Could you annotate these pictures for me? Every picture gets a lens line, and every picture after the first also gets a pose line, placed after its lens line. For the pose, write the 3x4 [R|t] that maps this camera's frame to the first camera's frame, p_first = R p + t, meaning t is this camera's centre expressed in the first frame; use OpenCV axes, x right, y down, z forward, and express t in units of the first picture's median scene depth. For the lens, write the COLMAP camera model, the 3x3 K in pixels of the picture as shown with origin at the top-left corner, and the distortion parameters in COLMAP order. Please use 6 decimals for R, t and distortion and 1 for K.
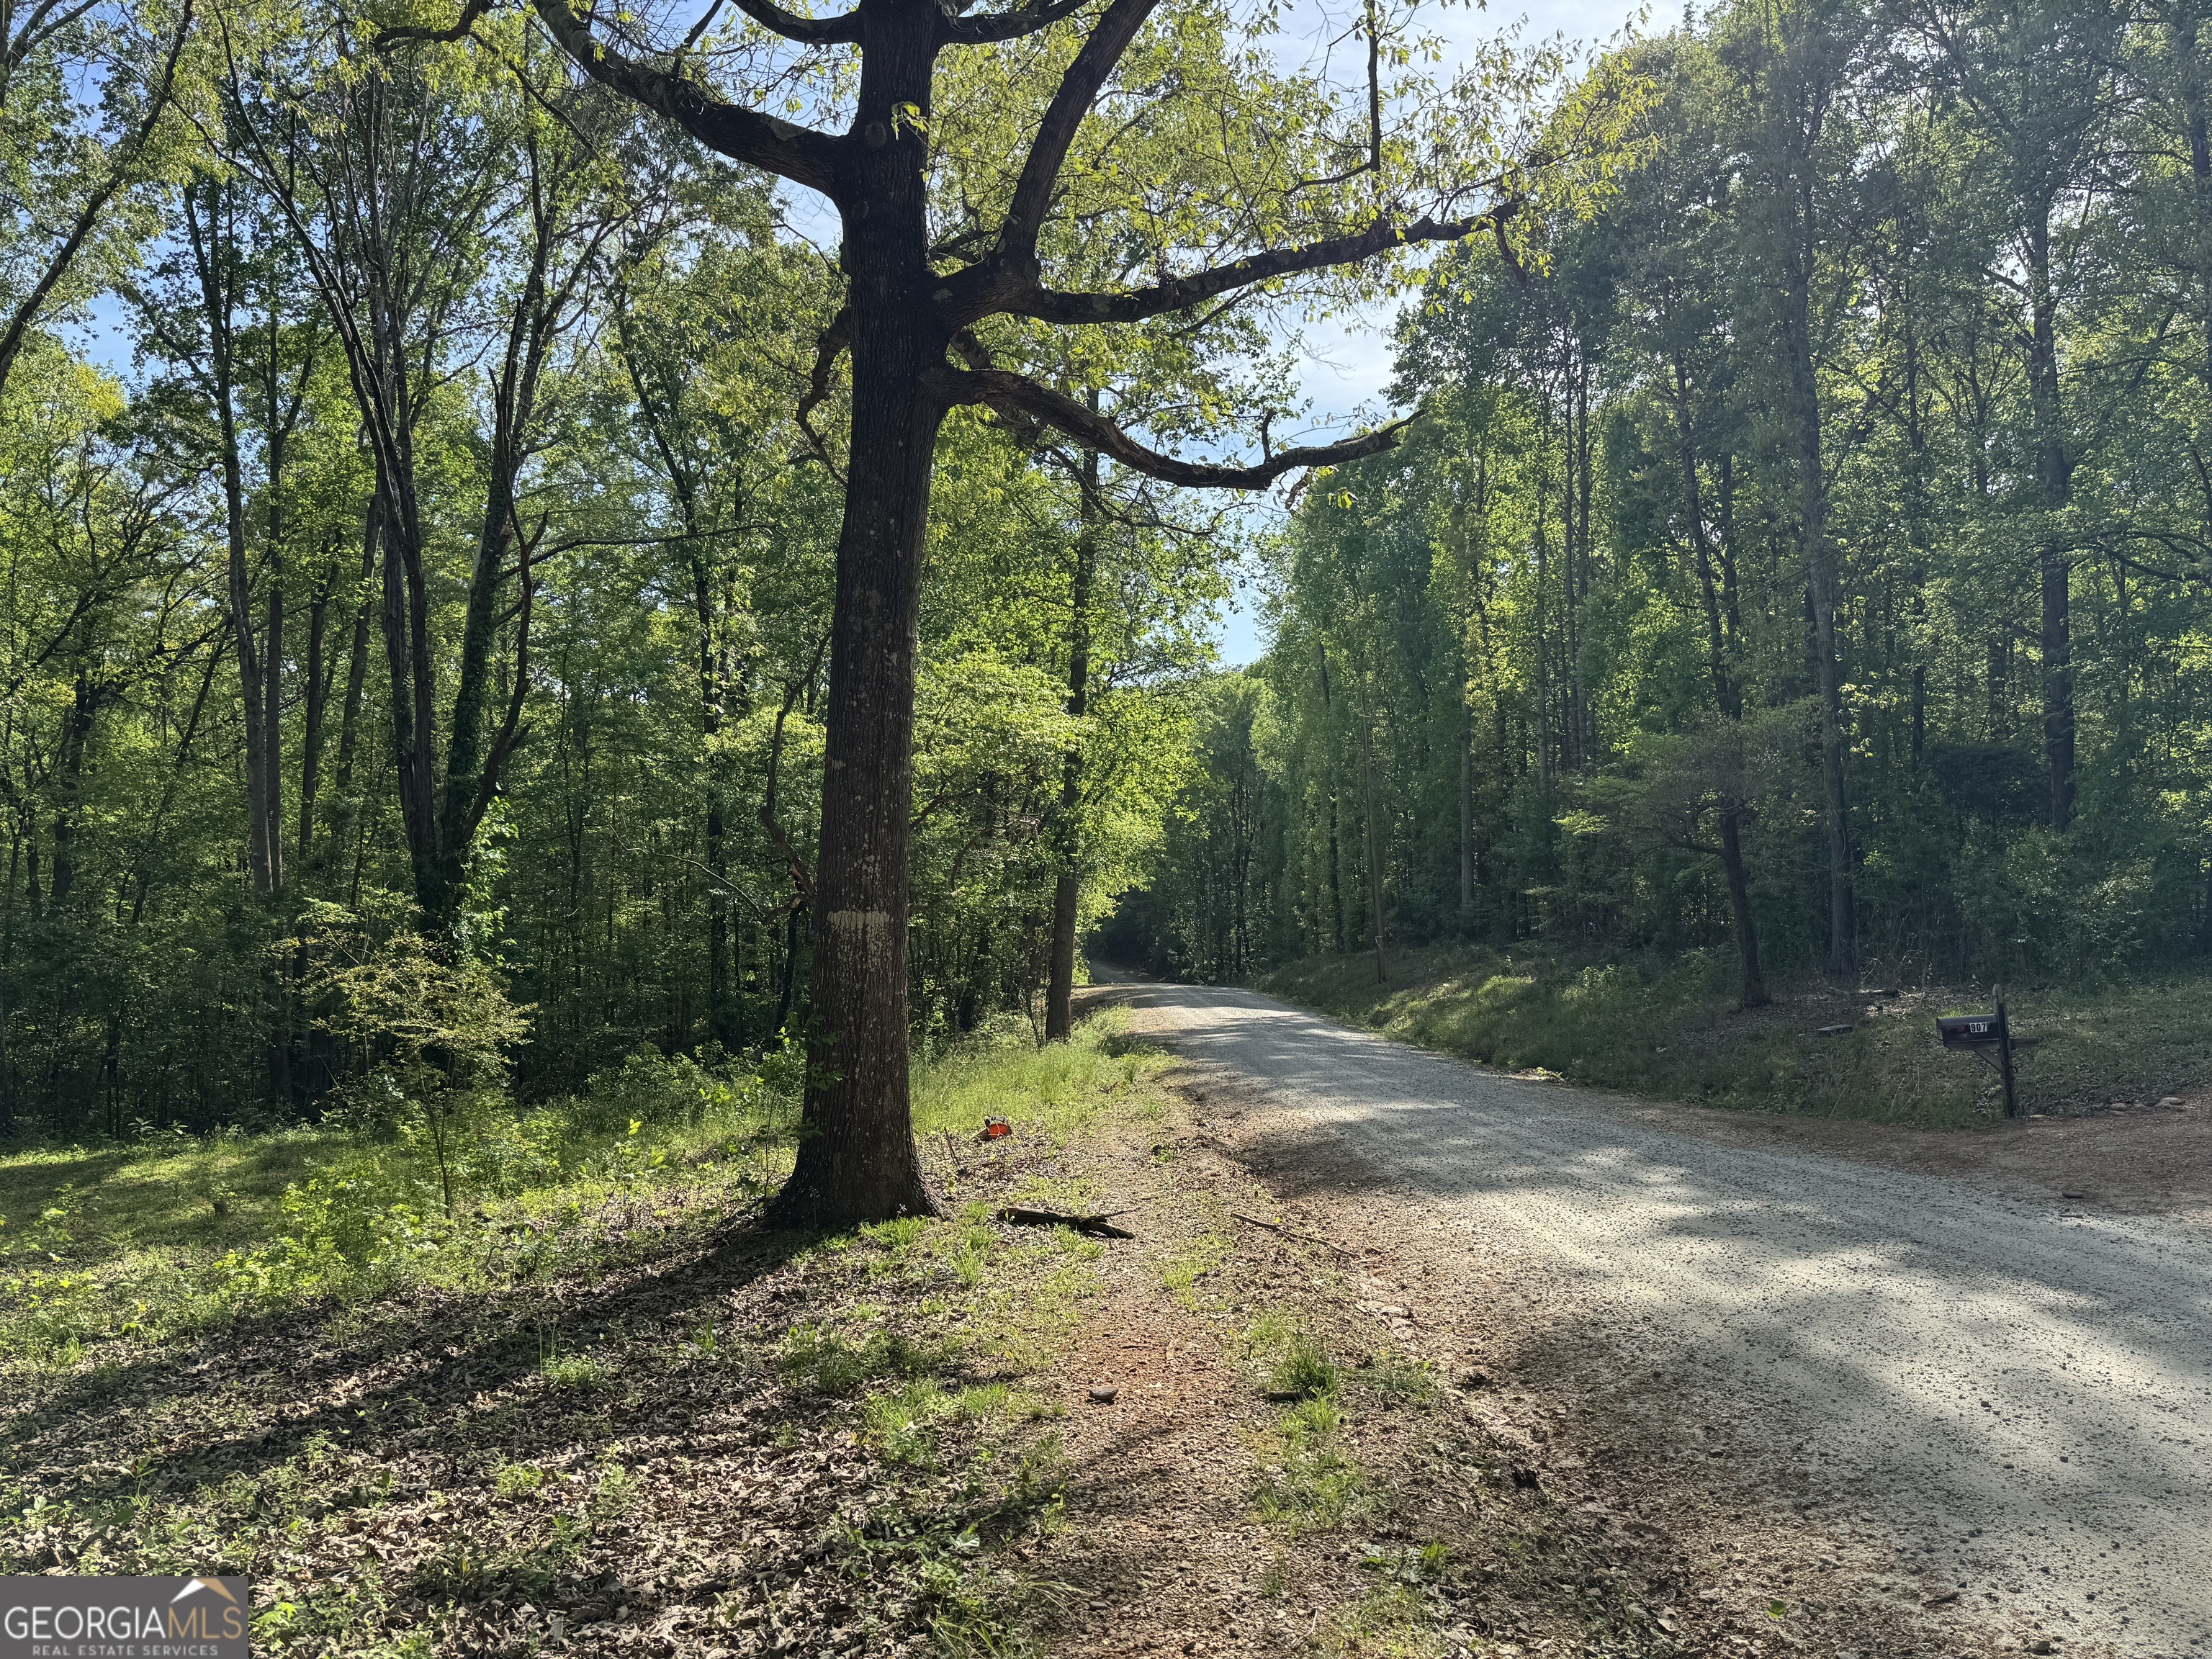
lens RADIAL K [[1522.0, 0, 1107.6], [0, 1522.0, 829.8], [0, 0, 1]] dist [0.001069, -0.017105]
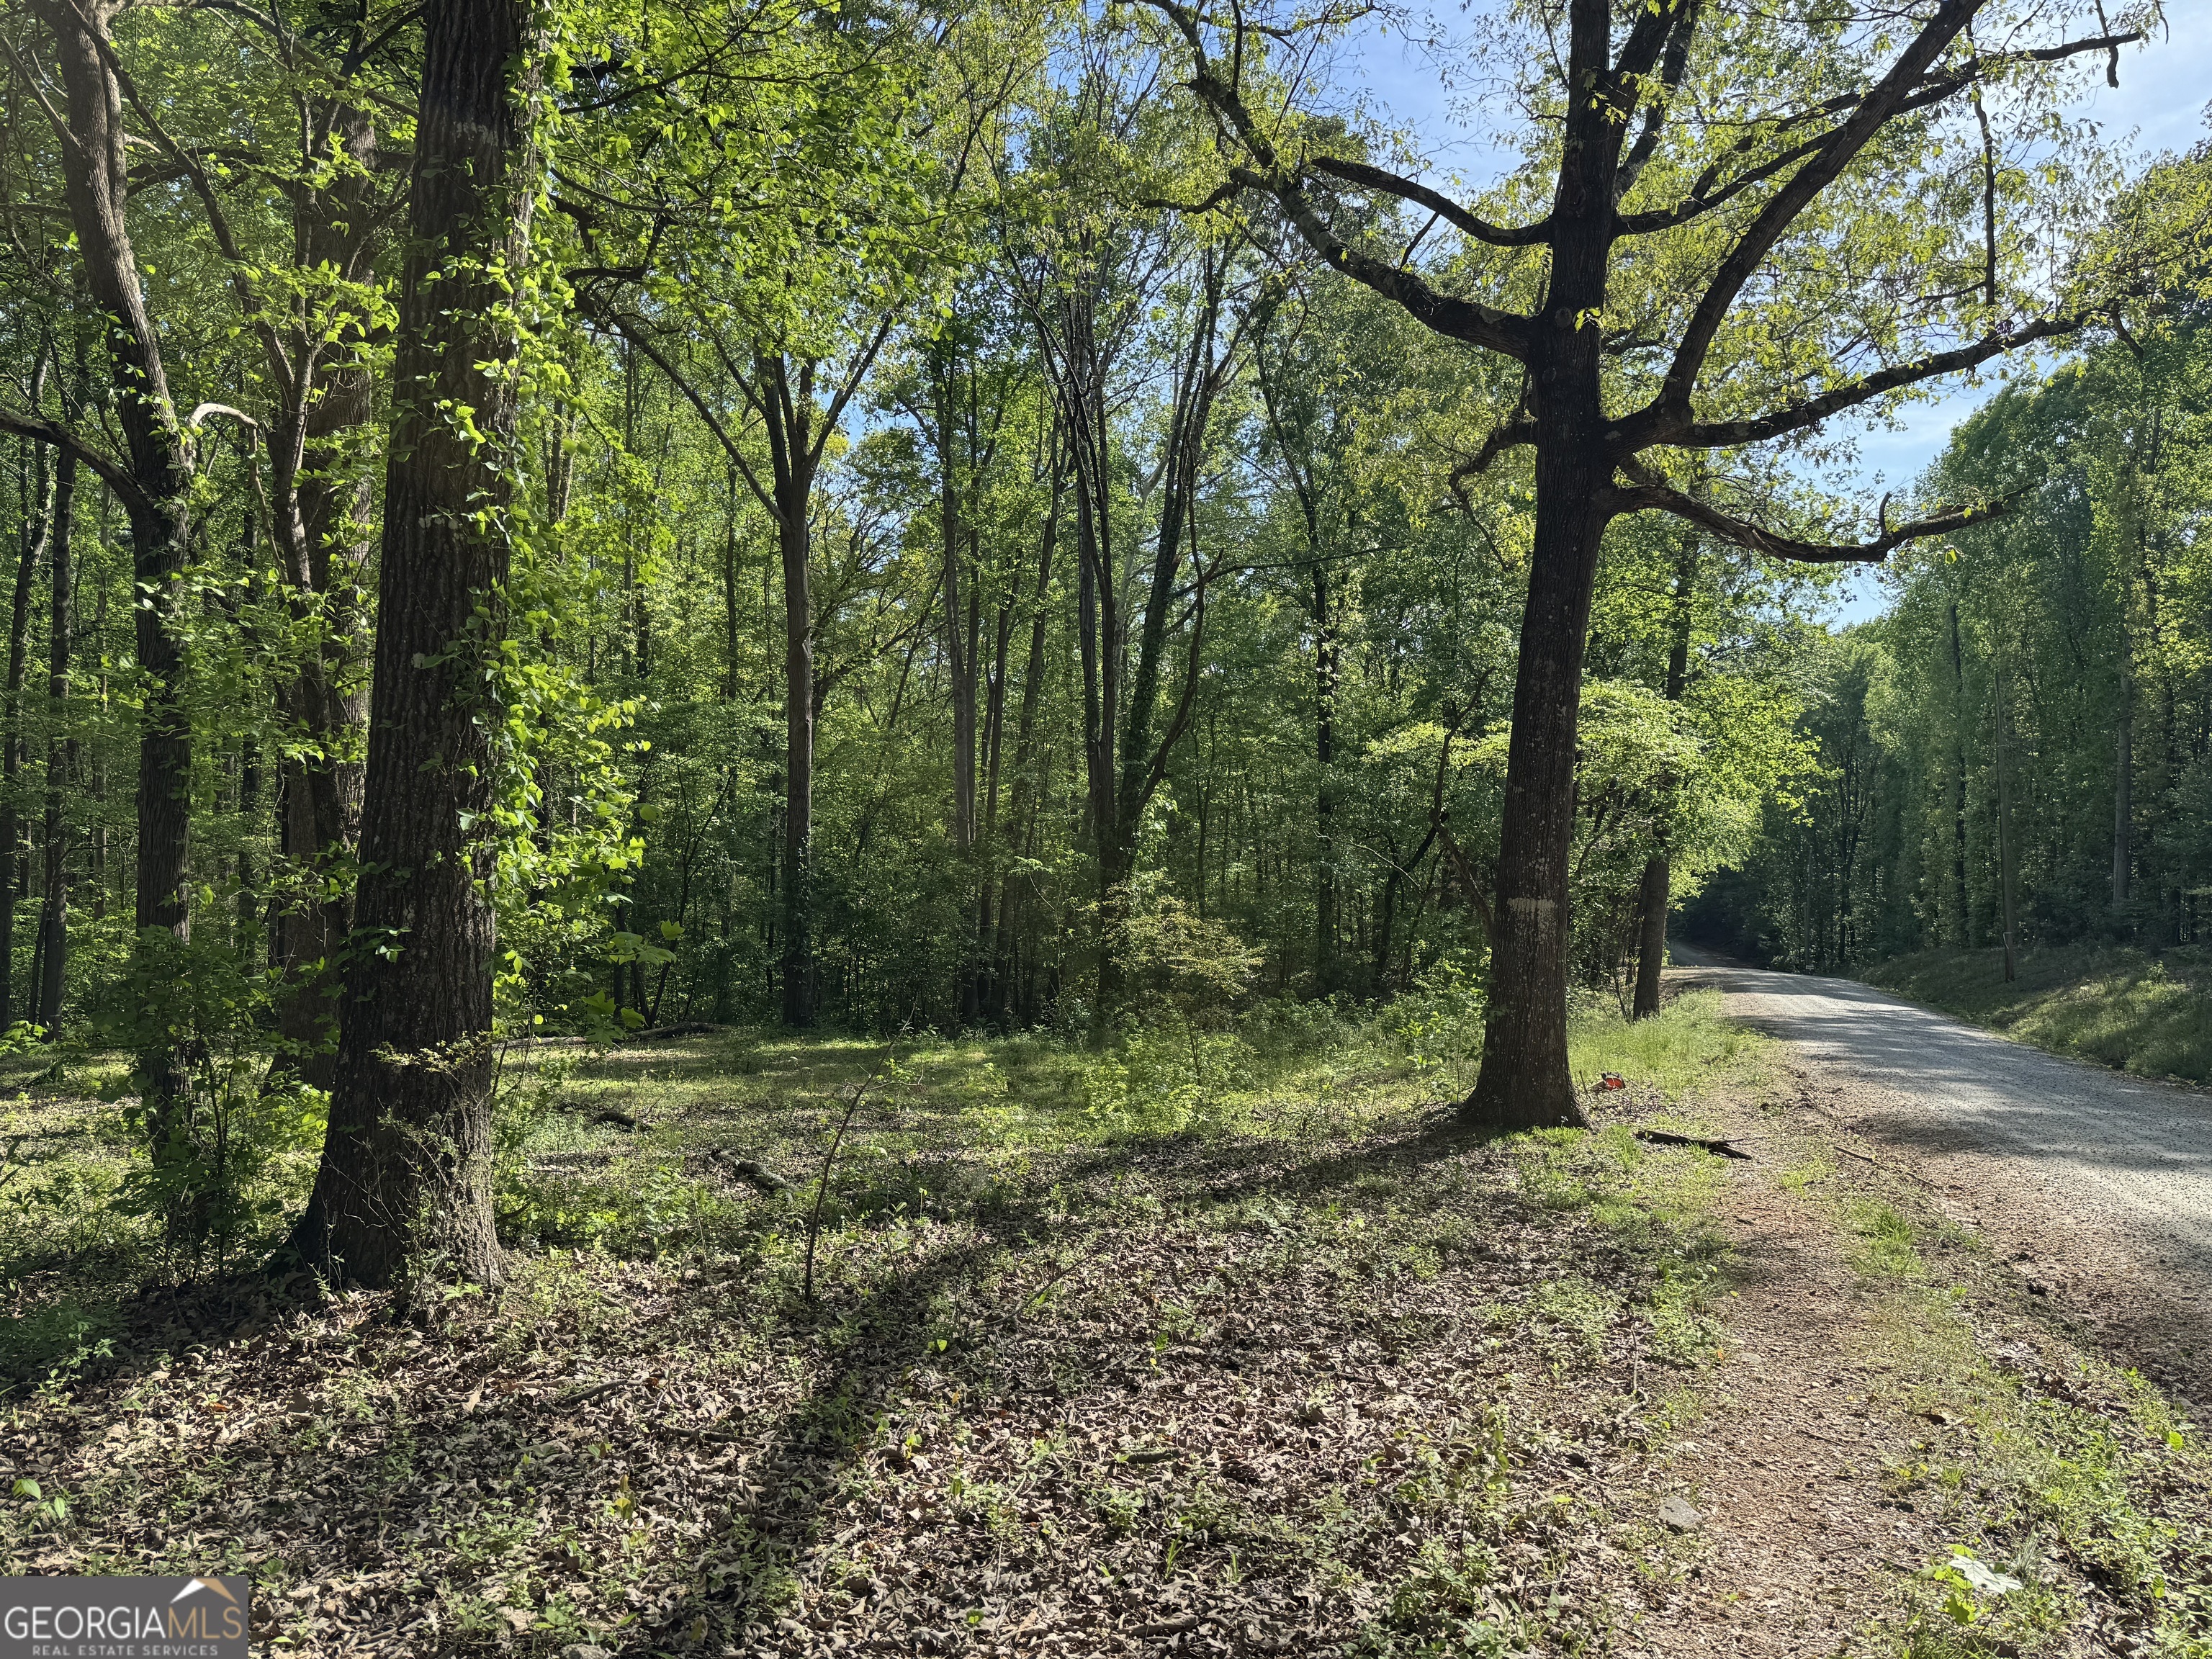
lens RADIAL K [[1522.0, 0, 1087.2], [0, 1522.0, 820.6], [0, 0, 1]] dist [0.001069, -0.017105]
pose [[0.929629, 0.029125, -0.367345, -0.010810], [-0.022575, 0.999501, 0.022115, -0.010218], [0.367806, -0.012266, 0.929822, -0.110661]]
